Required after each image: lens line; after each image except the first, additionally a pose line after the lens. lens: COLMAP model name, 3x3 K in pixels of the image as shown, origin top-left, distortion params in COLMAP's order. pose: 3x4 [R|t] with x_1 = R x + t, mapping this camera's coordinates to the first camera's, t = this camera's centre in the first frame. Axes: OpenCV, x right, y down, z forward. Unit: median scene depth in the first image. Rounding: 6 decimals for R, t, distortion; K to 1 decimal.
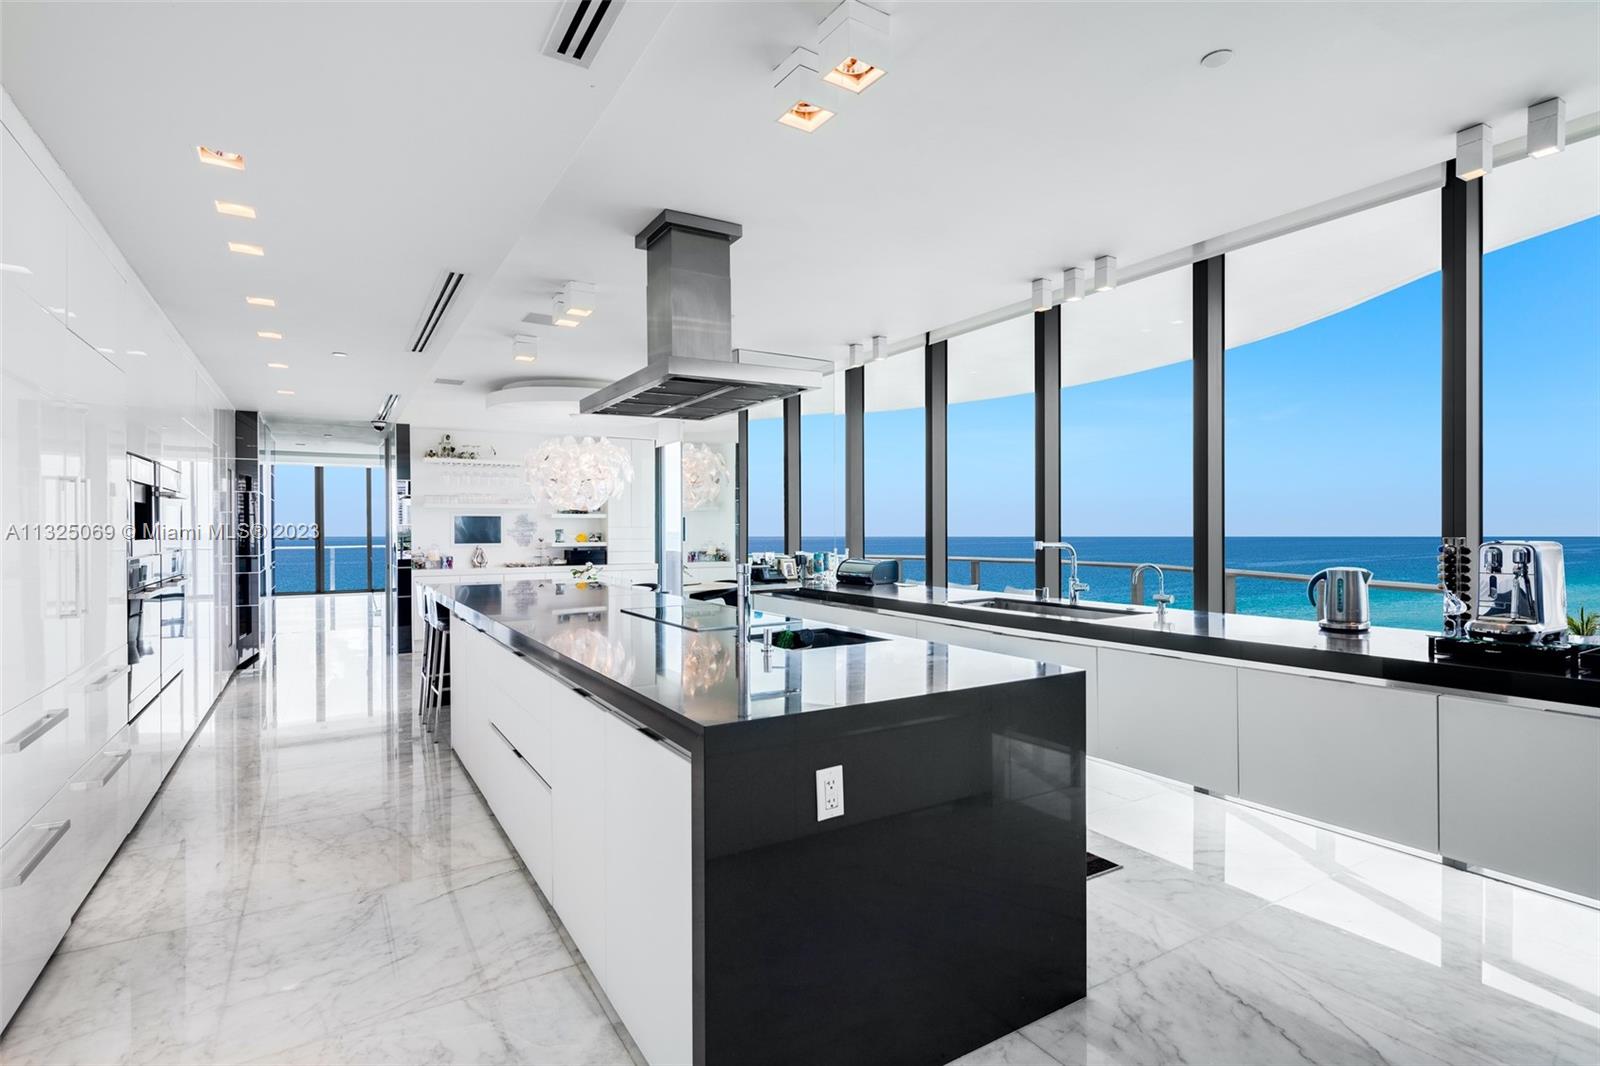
lens RADIAL K [[780.2, 0, 795.2], [0, 780.2, 529.3], [0, 0, 1]] dist [0.000903, 0.000249]
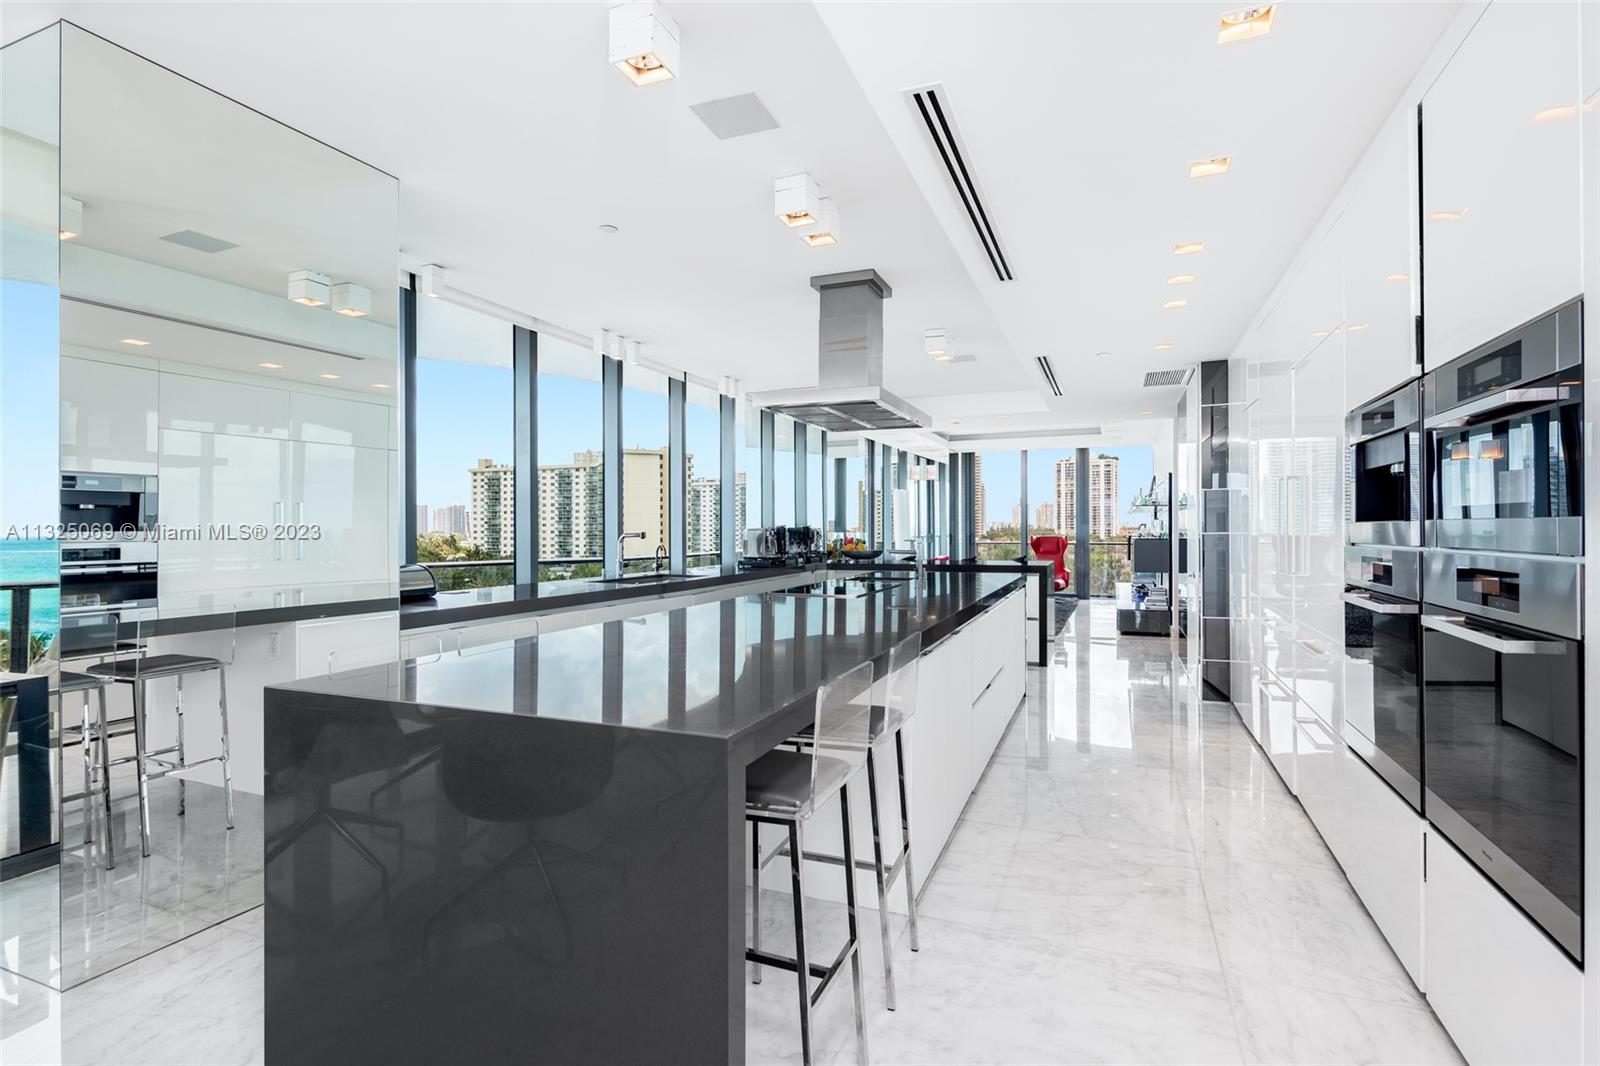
lens RADIAL K [[780.2, 0, 795.2], [0, 780.2, 530.8], [0, 0, 1]] dist [0.000903, 0.000249]
pose [[-0.595995, 0.009300, 0.802935, -1.031098], [0.009484, 0.999945, -0.004542, 0.021911], [-0.802932, 0.004908, -0.596050, 1.723002]]
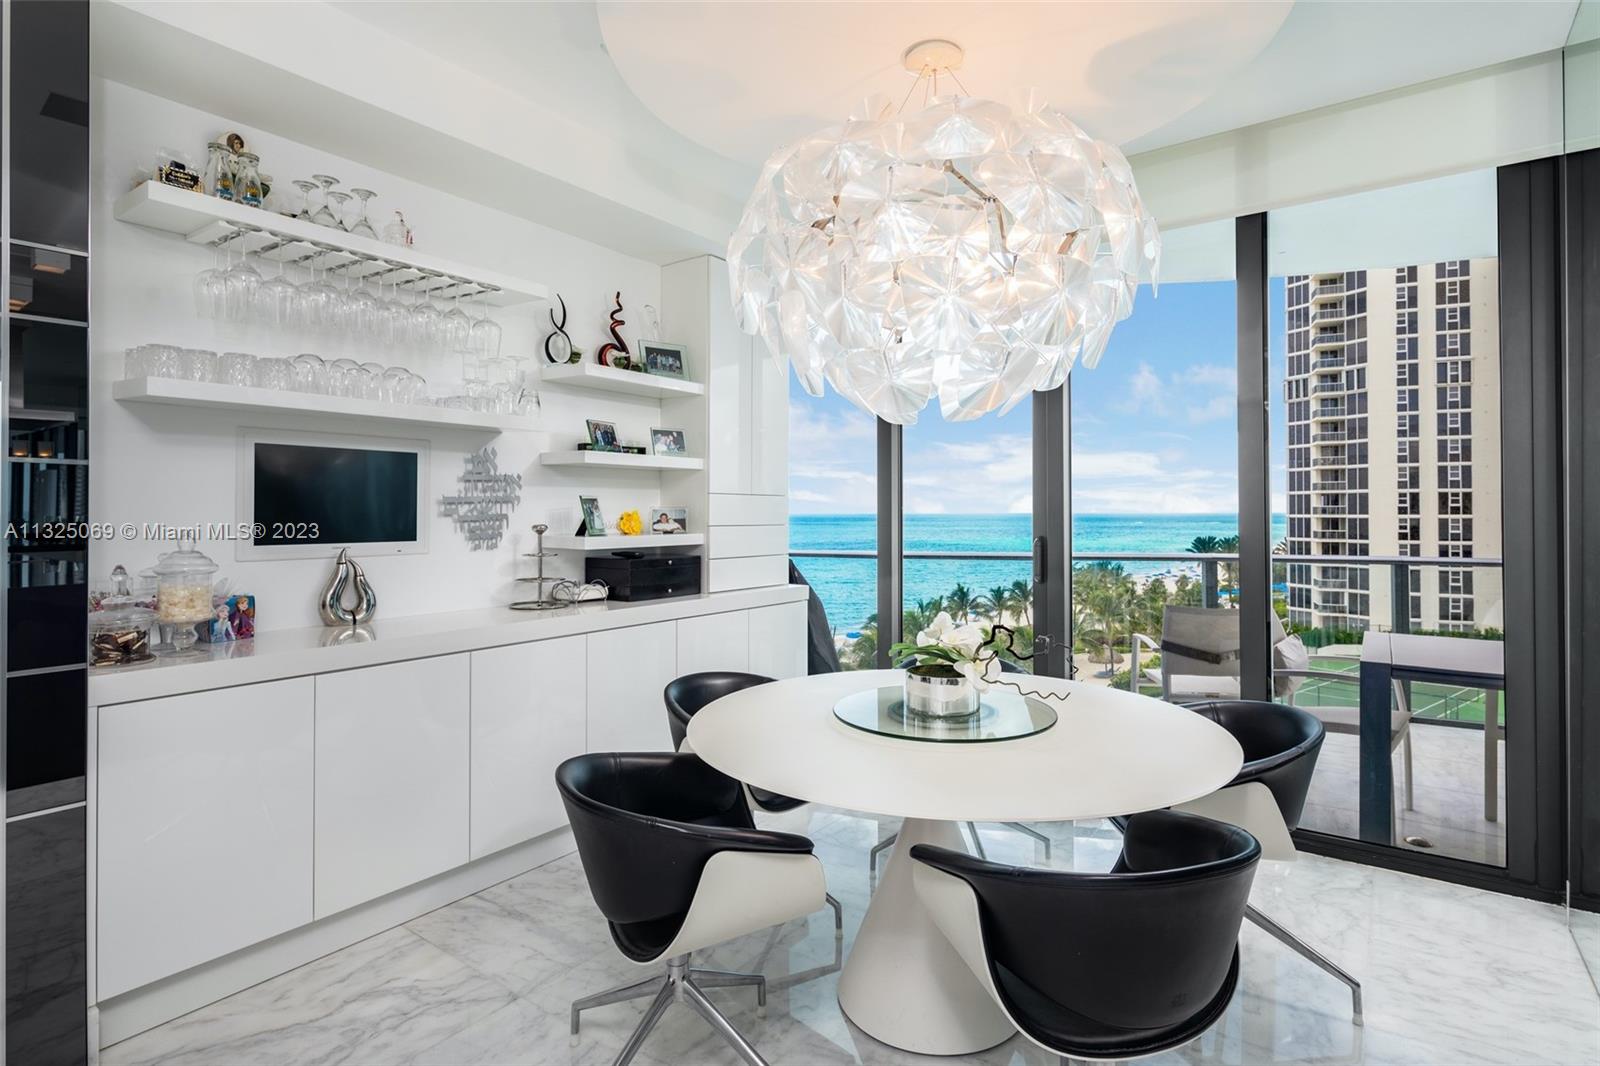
lens RADIAL K [[804.2, 0, 808.8], [0, 804.2, 499.2], [0, 0, 1]] dist [-0.011697, 0.000546]
pose [[0.919676, 0.012447, 0.392480, -0.365736], [-0.009549, 0.999911, -0.009335, 0.003041], [-0.392562, 0.004837, 0.919713, 0.665528]]
